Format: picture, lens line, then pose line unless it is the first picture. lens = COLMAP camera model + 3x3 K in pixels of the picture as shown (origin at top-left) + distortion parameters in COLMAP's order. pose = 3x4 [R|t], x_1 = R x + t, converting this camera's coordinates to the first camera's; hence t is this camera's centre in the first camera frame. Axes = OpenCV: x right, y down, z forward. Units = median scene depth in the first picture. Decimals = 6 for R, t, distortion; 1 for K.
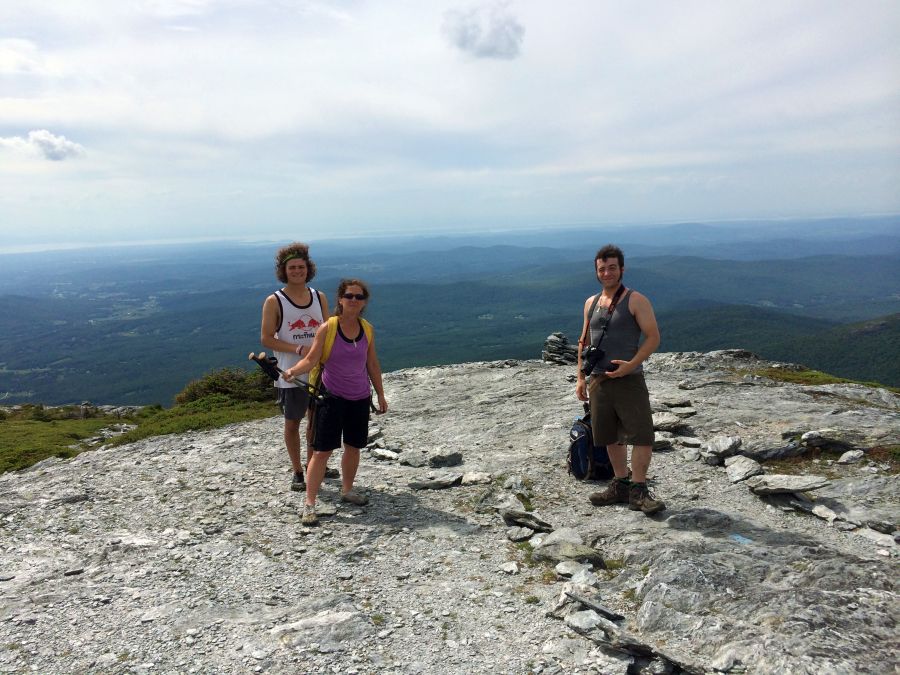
lens RADIAL K [[780.3, 0, 450.0], [0, 780.3, 337.5], [0, 0, 1]] dist [0.113540, -0.107935]
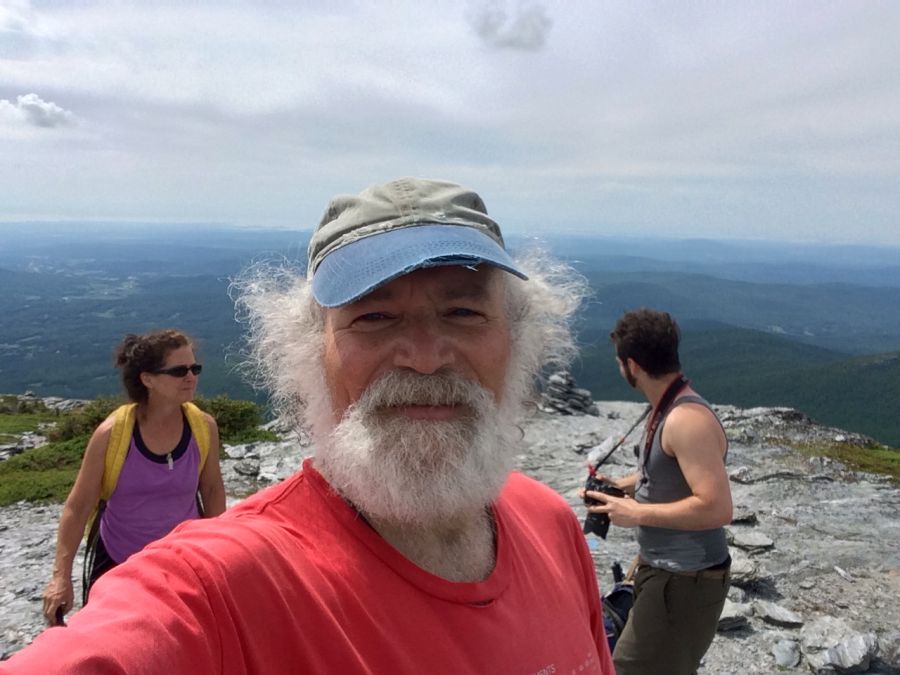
lens RADIAL K [[732.7, 0, 450.0], [0, 732.7, 337.5], [0, 0, 1]] dist [0.033513, -0.009111]
pose [[0.997457, 0.071230, -0.002422, 0.010738], [-0.071184, 0.997343, 0.015484, -0.020293], [0.003519, -0.015272, 0.999877, 0.120018]]
